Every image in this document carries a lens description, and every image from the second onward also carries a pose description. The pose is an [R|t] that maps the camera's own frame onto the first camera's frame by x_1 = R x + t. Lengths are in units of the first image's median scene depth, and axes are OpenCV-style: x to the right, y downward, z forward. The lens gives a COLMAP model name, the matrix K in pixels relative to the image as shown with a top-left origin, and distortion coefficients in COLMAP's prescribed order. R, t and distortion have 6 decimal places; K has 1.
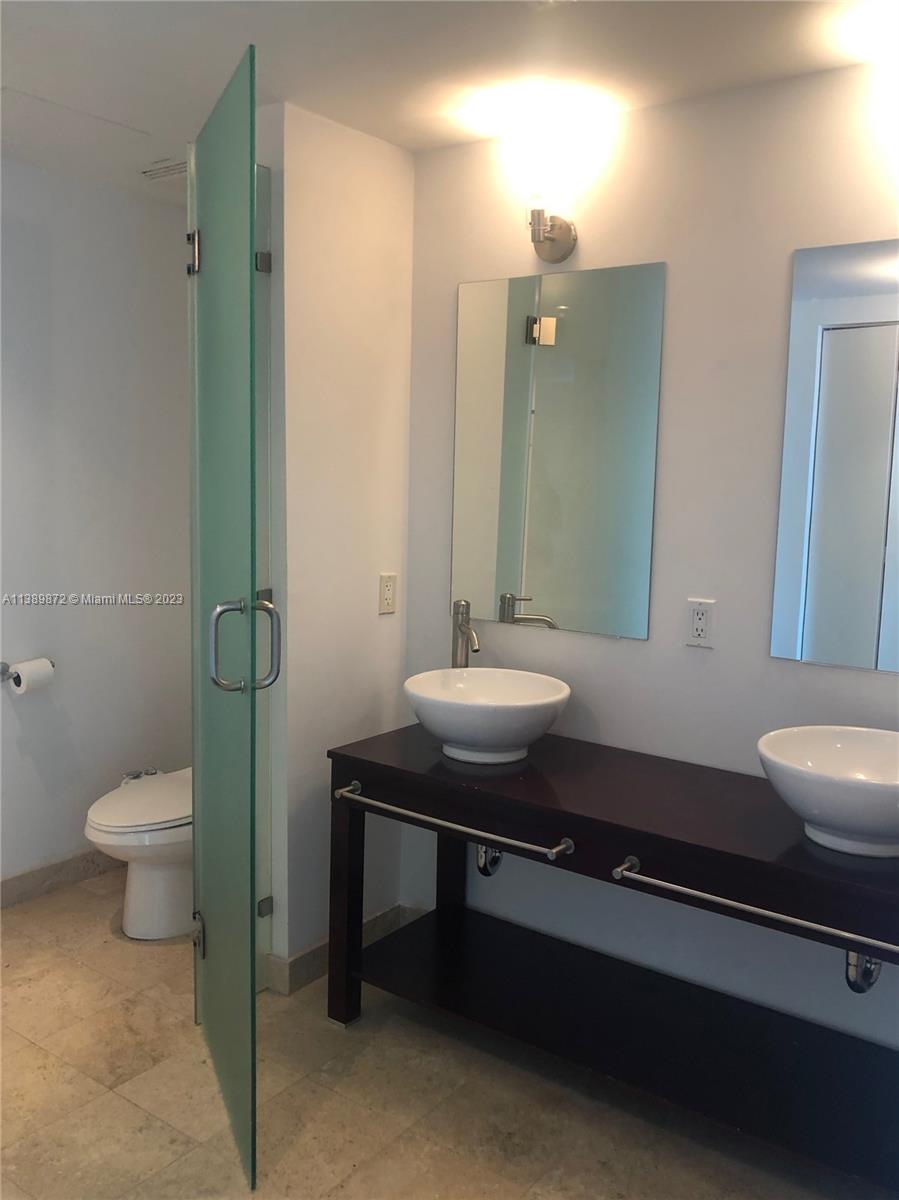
lens RADIAL K [[1058.5, 0, 424.0], [0, 1058.5, 602.3], [0, 0, 1]] dist [0.009840, -0.009785]
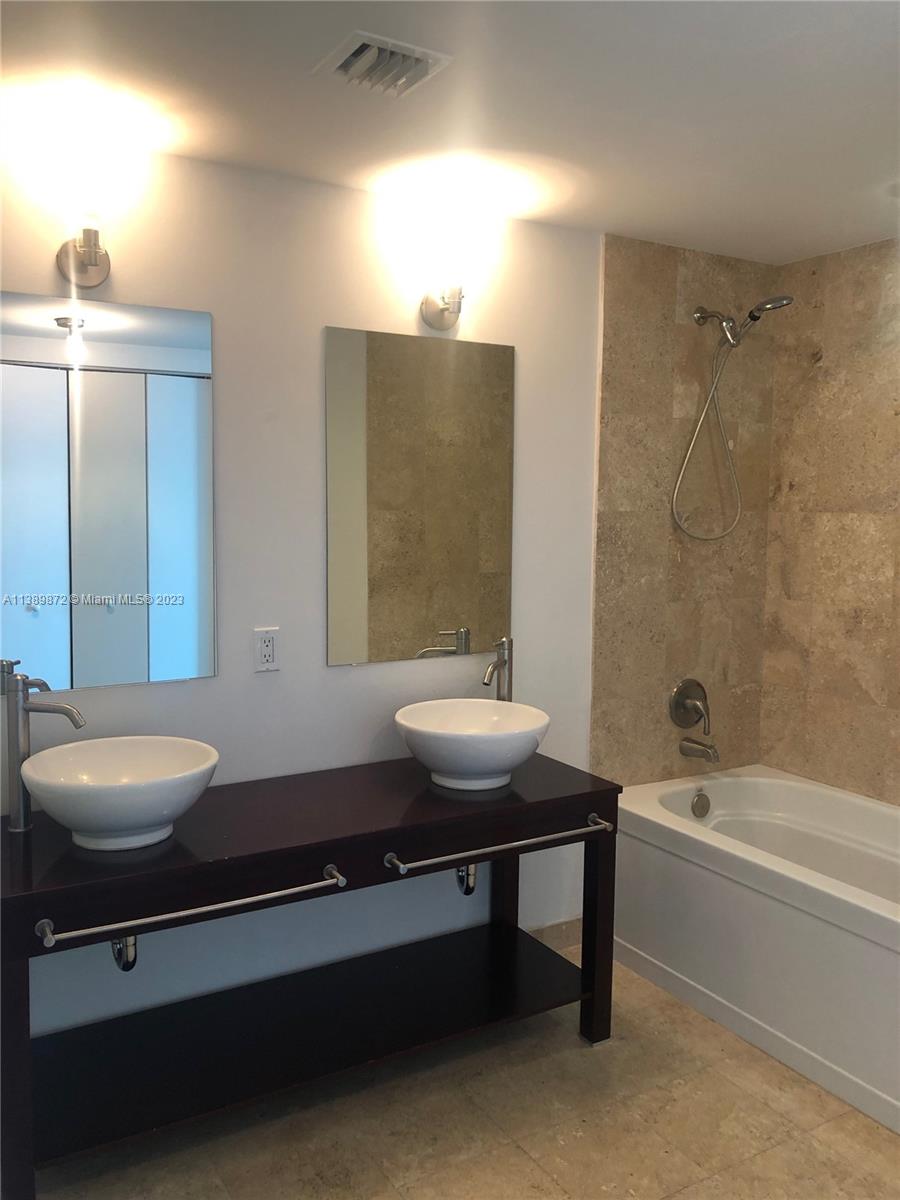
lens RADIAL K [[974.5, 0, 443.3], [0, 974.5, 608.8], [0, 0, 1]] dist [0.061180, -0.146040]
pose [[0.374746, -0.123282, 0.918894, -0.563082], [0.132052, 0.988113, 0.078715, -0.073519], [-0.917675, 0.091844, 0.386571, 0.410997]]
